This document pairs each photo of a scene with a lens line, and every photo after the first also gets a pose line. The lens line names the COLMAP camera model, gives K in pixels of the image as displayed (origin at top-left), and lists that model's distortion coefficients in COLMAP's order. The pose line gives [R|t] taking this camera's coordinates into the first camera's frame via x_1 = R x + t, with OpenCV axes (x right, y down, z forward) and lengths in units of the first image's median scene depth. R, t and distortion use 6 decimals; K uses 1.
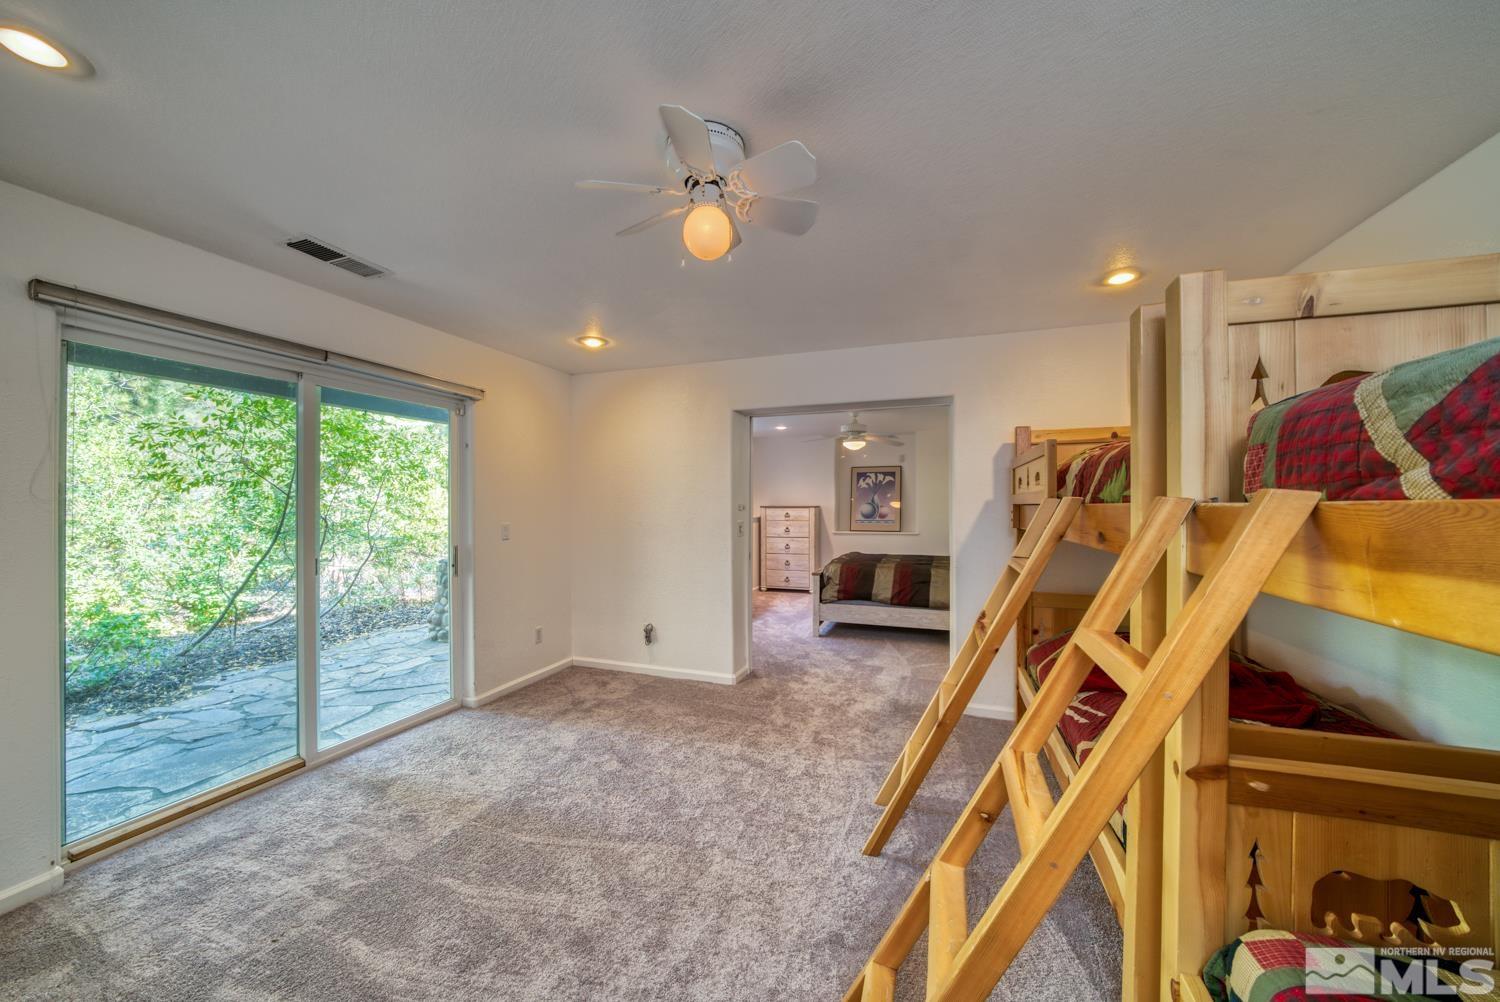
lens RADIAL K [[526.3, 0, 743.2], [0, 526.3, 499.4], [0, 0, 1]] dist [-0.026300, -0.000018]
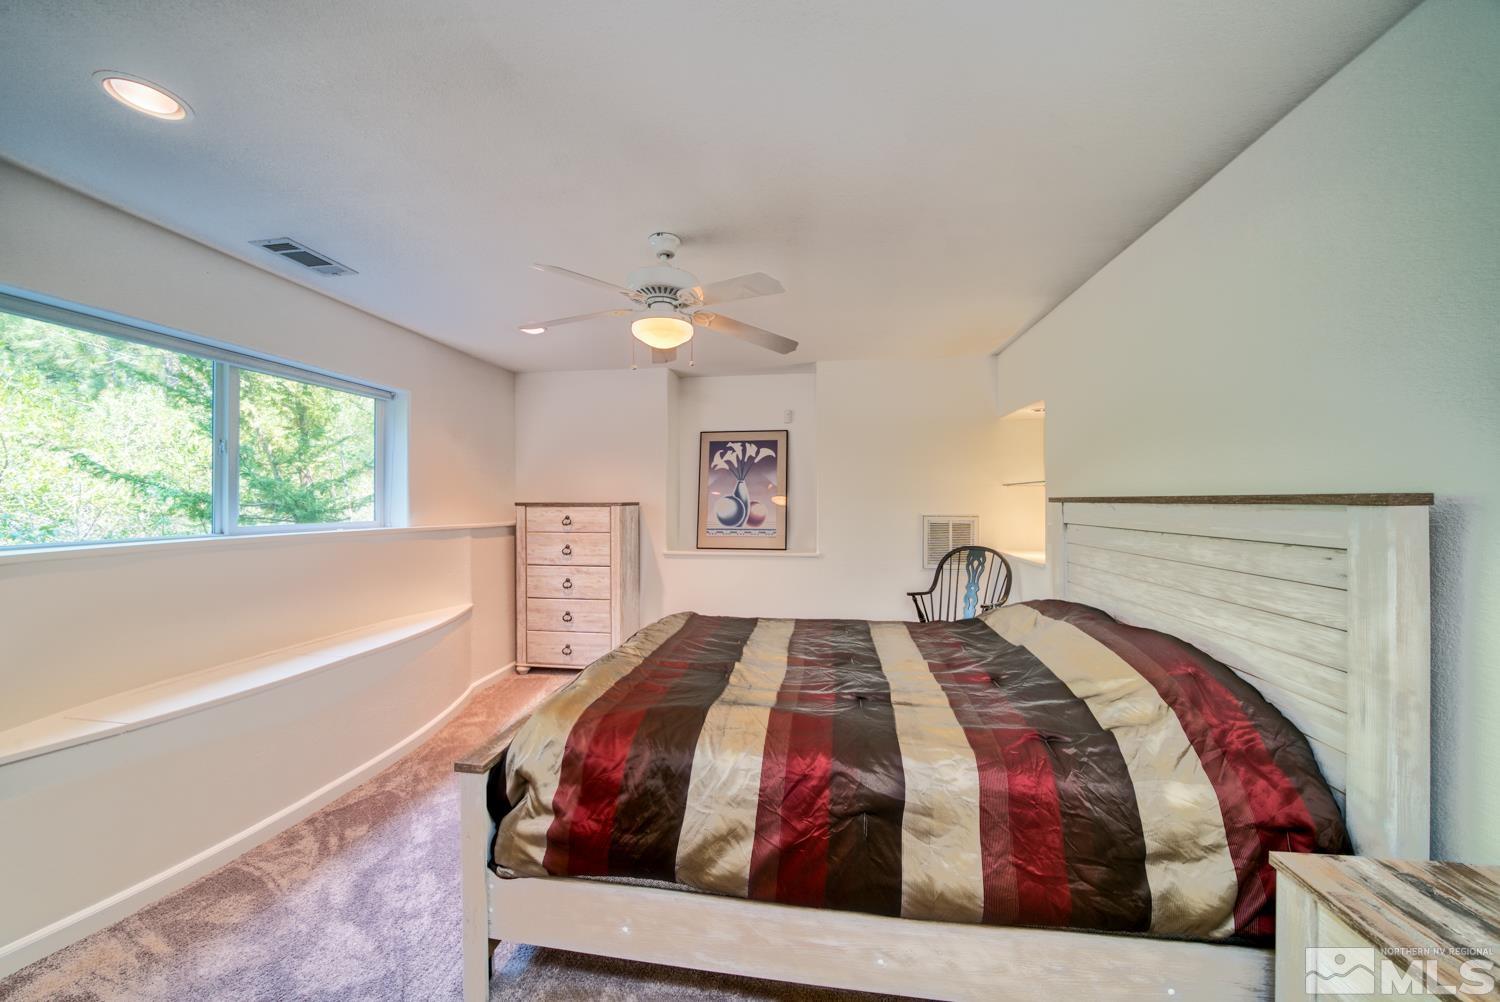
lens RADIAL K [[526.3, 0, 743.2], [0, 526.3, 499.4], [0, 0, 1]] dist [-0.026300, -0.000018]
pose [[0.977930, 0.001643, 0.208927, 0.140531], [-0.002731, 0.999984, 0.004918, 0.006554], [-0.208916, -0.005381, 0.977919, 0.472065]]
